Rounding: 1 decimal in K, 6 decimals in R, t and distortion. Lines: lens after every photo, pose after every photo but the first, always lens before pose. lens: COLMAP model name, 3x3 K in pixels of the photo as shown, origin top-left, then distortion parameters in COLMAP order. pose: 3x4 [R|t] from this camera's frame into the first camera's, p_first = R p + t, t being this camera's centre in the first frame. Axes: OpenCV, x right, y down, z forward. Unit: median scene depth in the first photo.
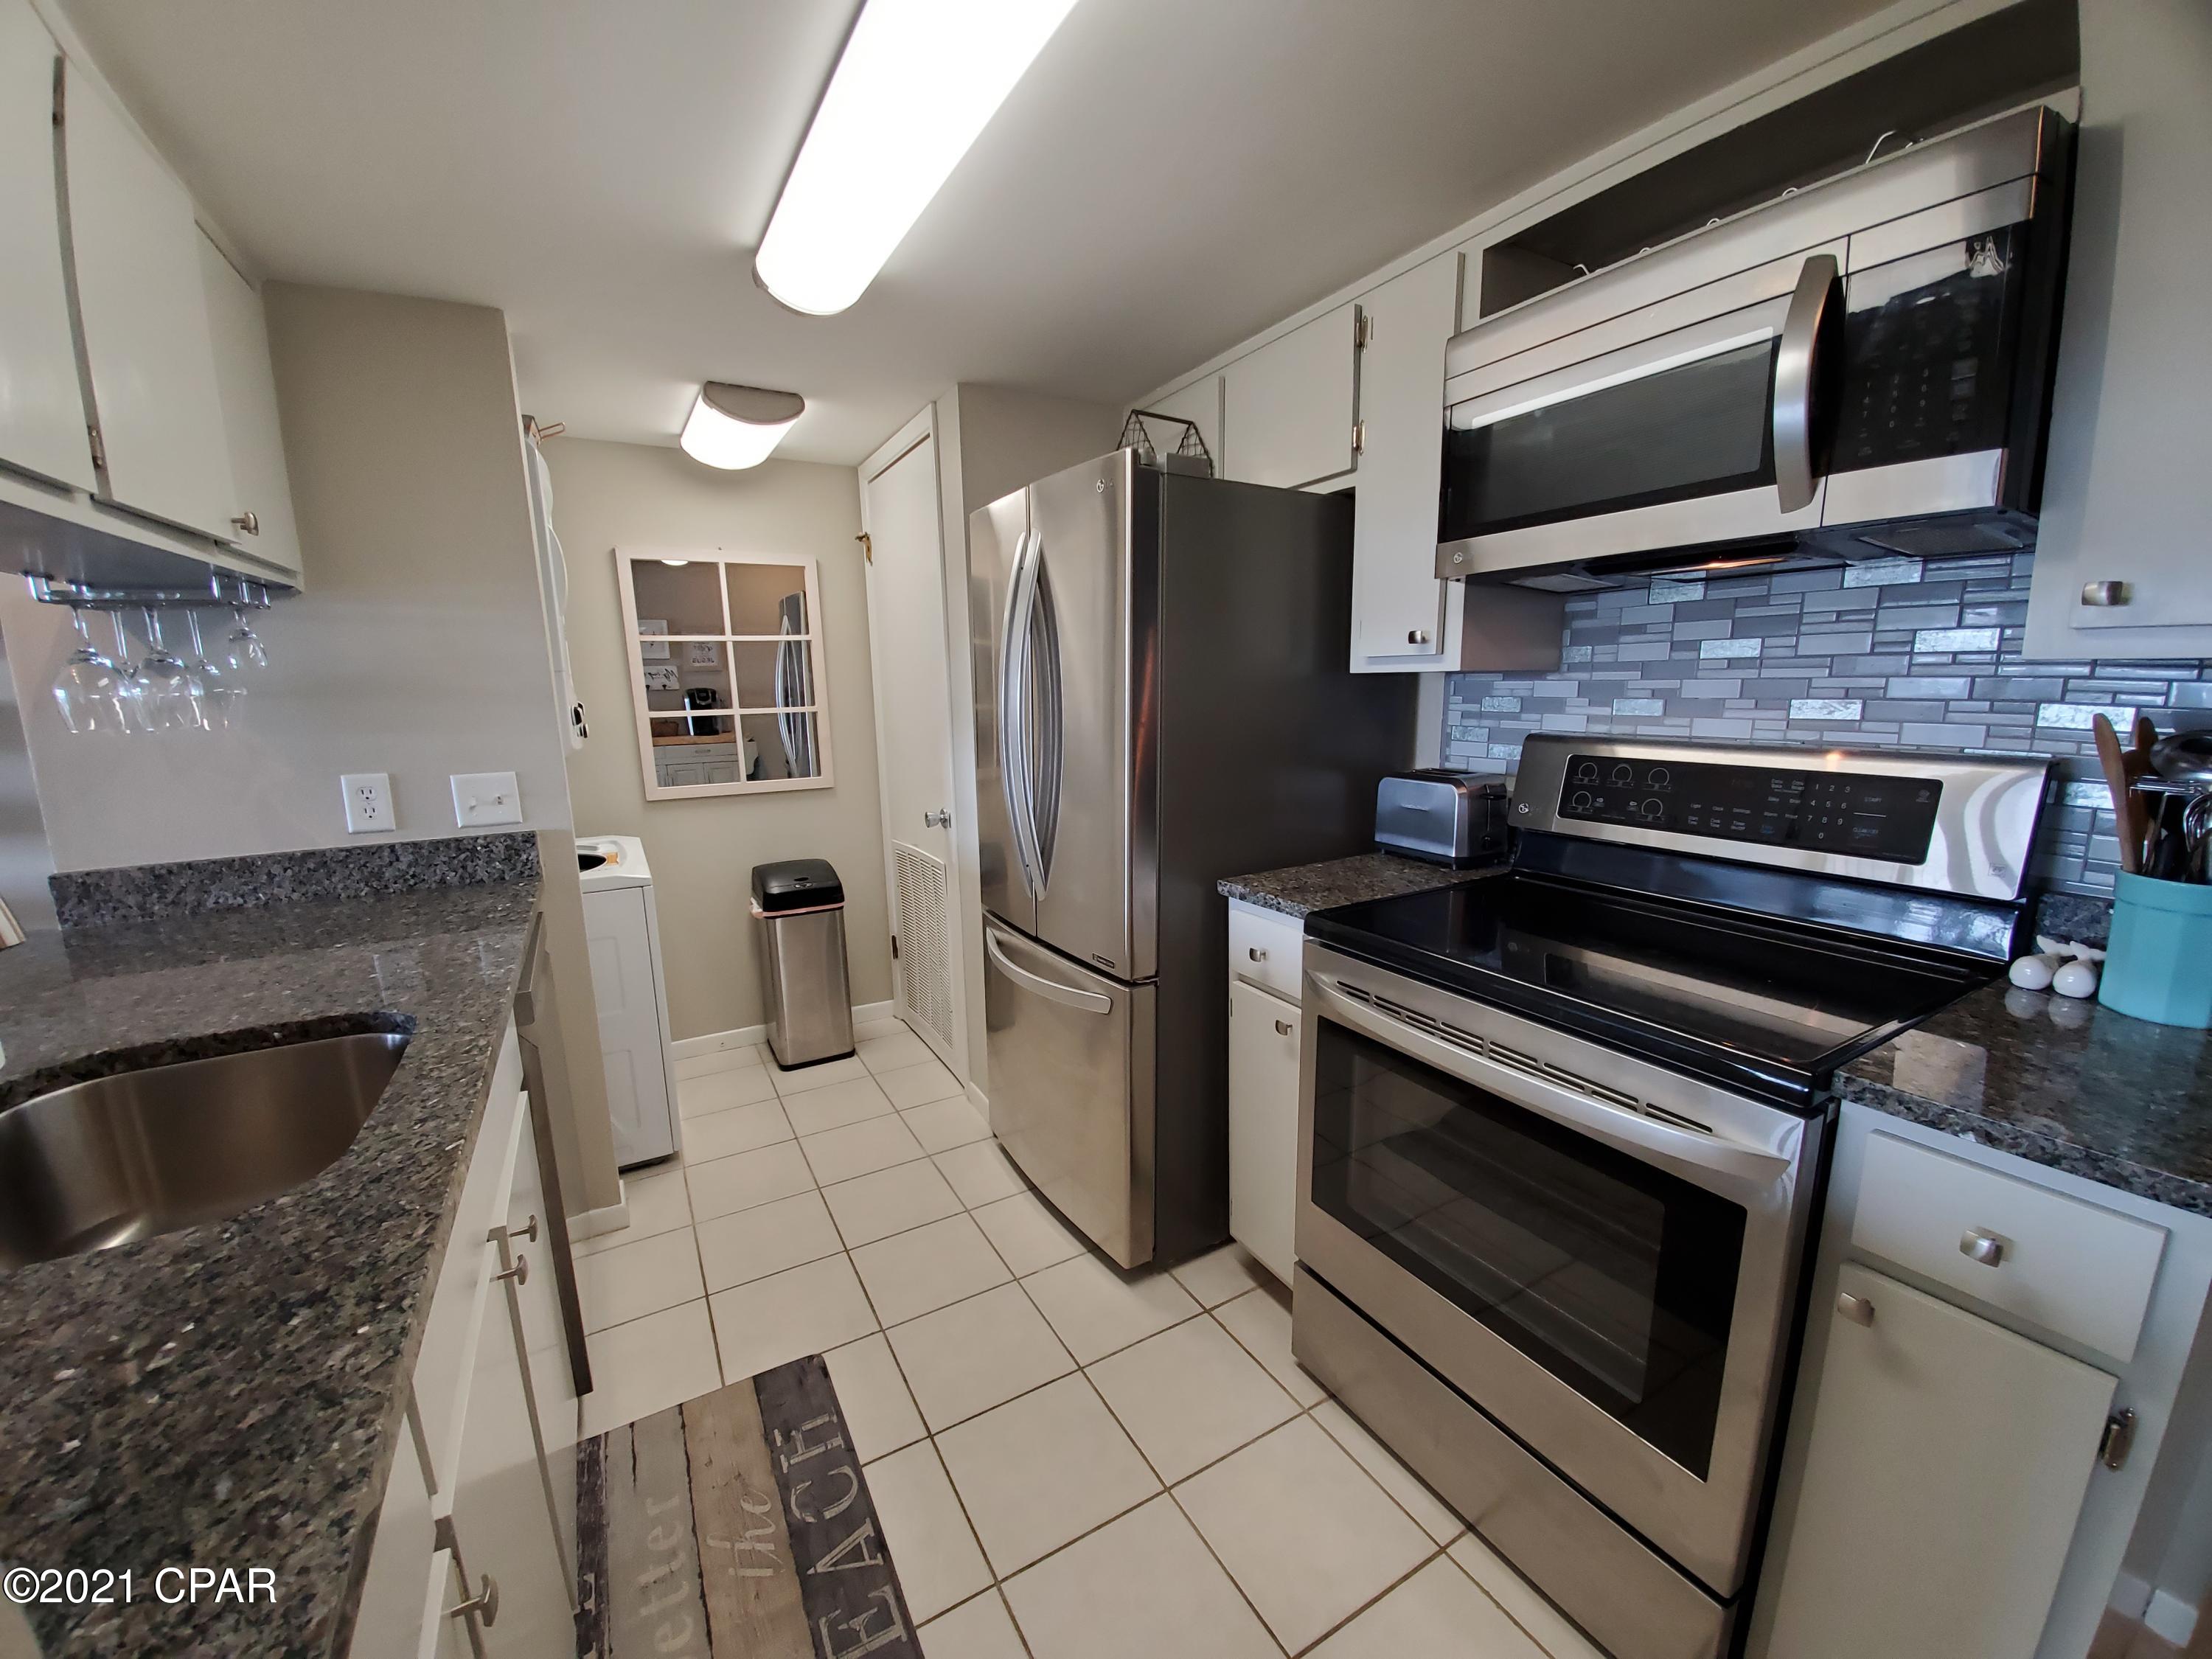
lens RADIAL K [[881.9, 0, 1111.4], [0, 881.9, 843.4], [0, 0, 1]] dist [0.011112, -0.016118]
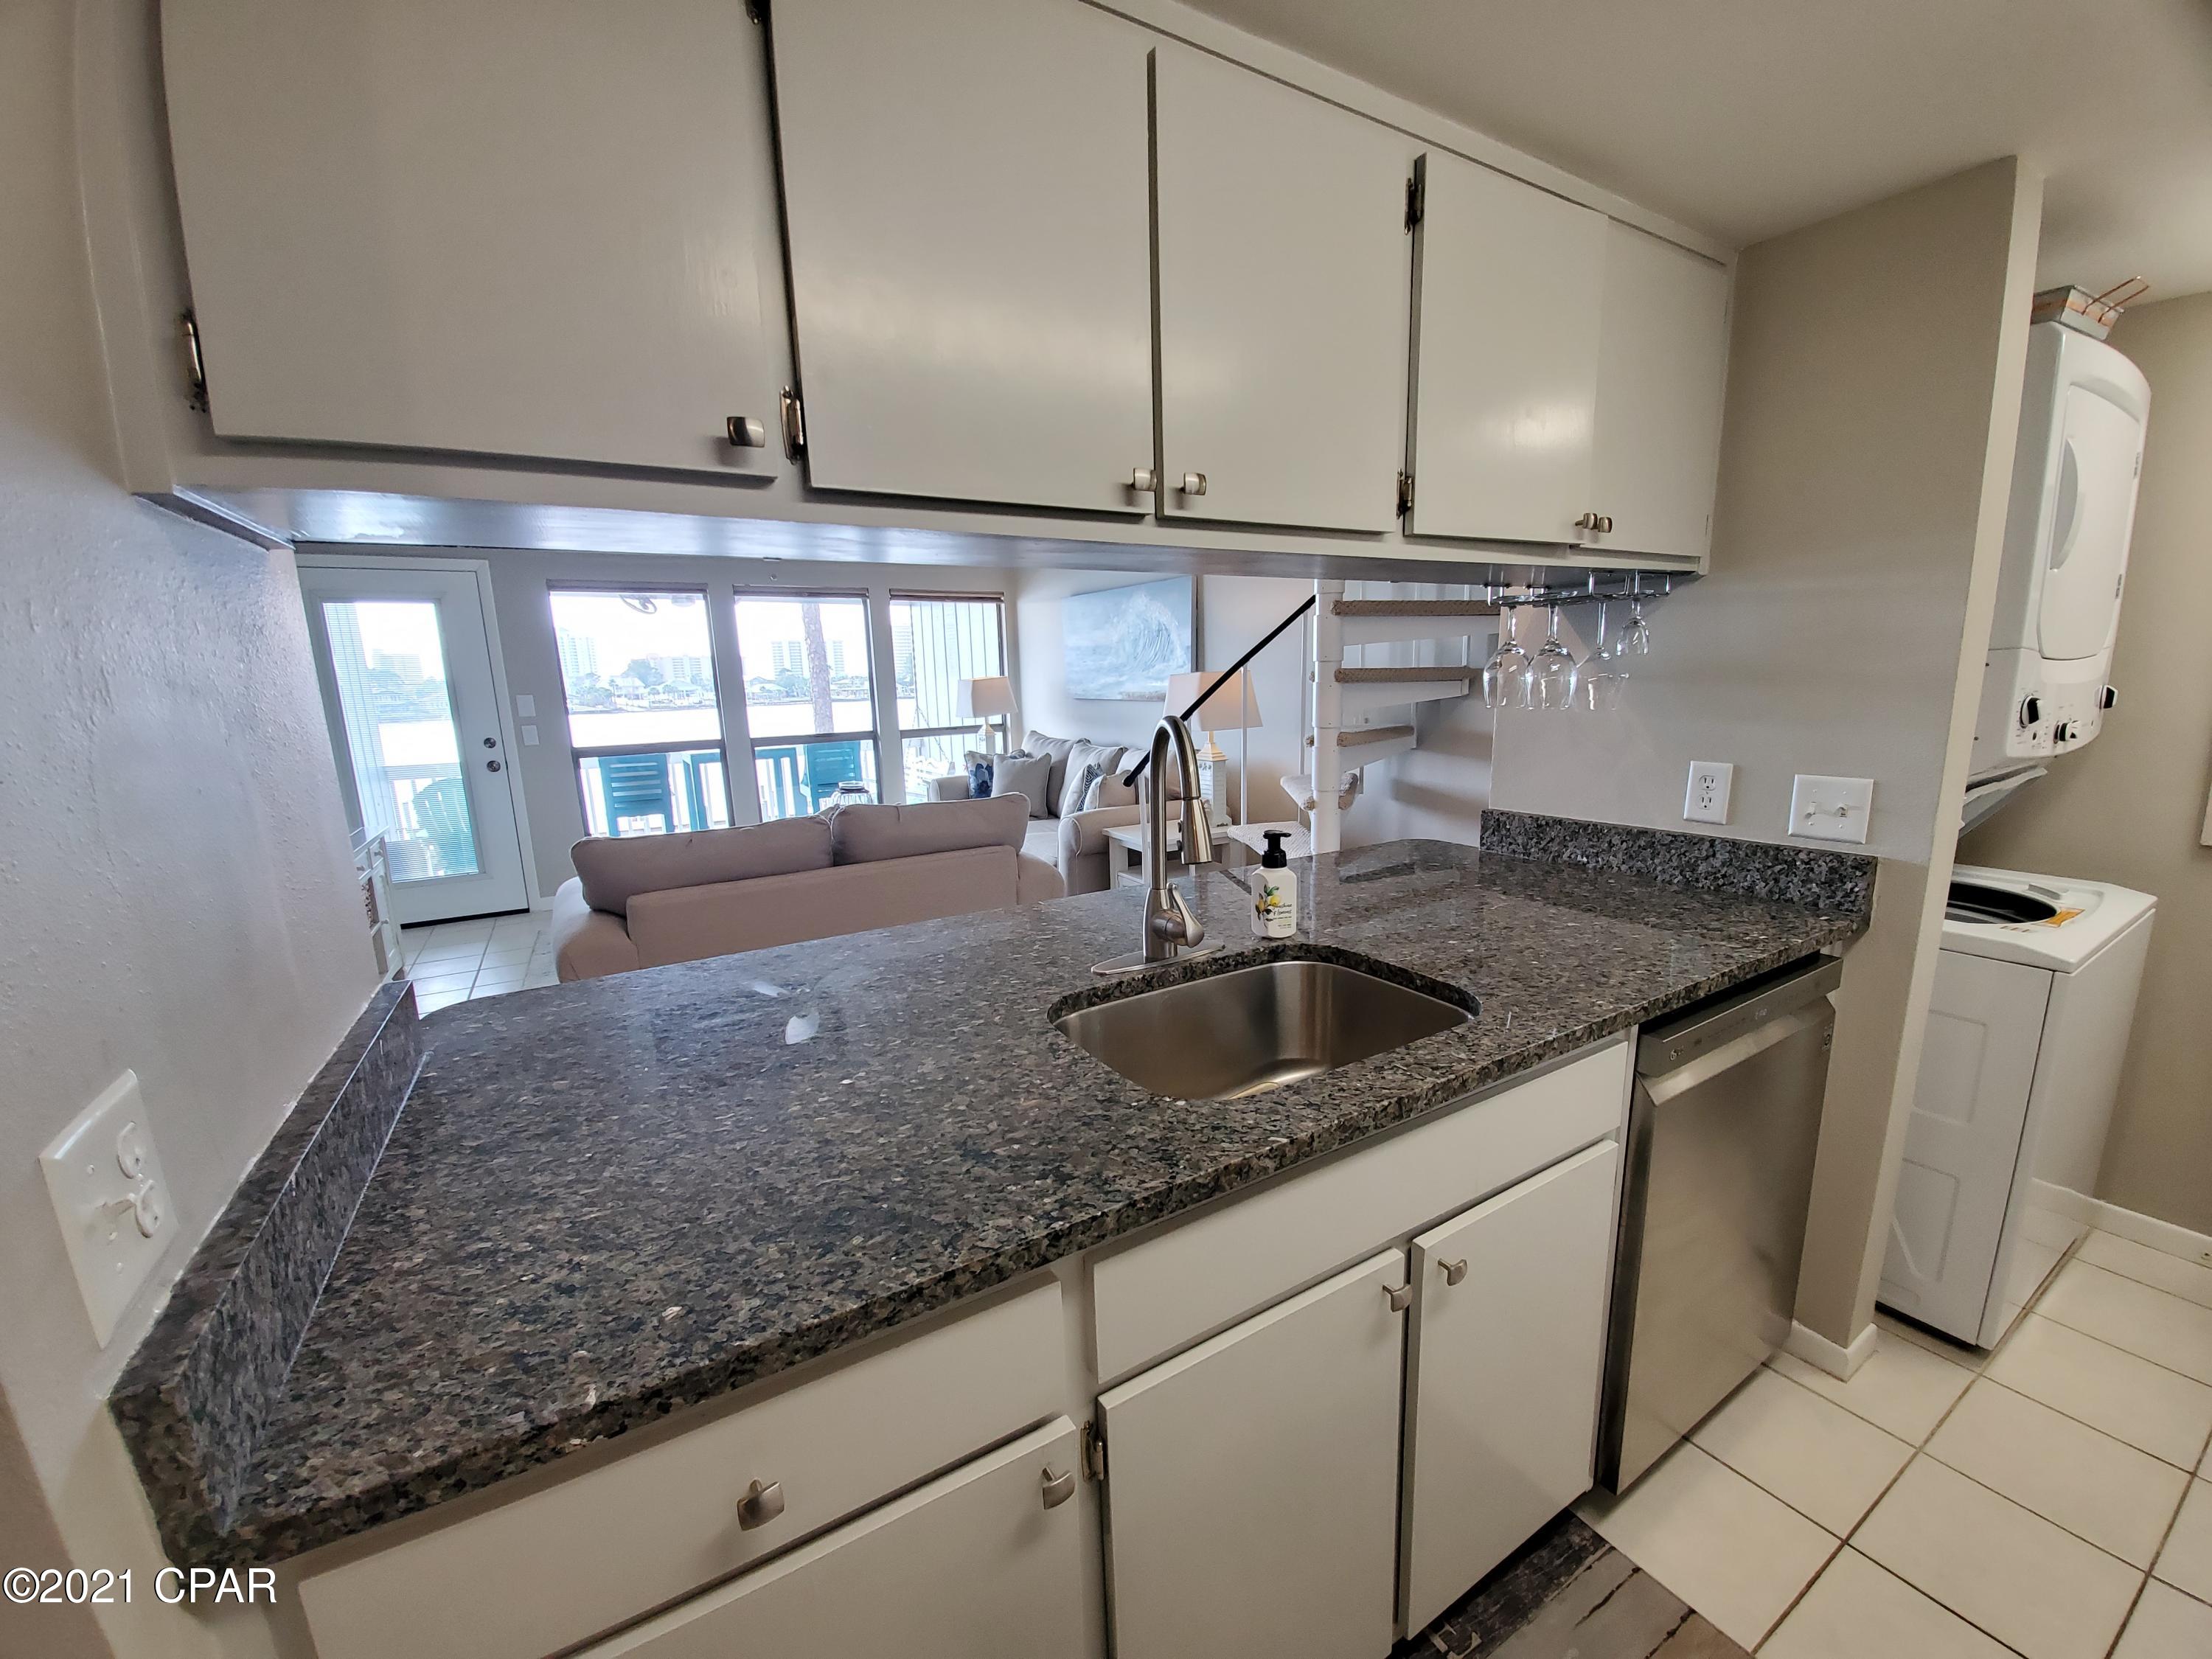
lens RADIAL K [[881.9, 0, 1111.4], [0, 881.9, 843.4], [0, 0, 1]] dist [0.011112, -0.016118]
pose [[0.021133, 0.204181, -0.978705, 0.108961], [-0.153018, 0.968051, 0.198654, -0.090584], [0.987997, 0.145561, 0.051701, 0.340363]]
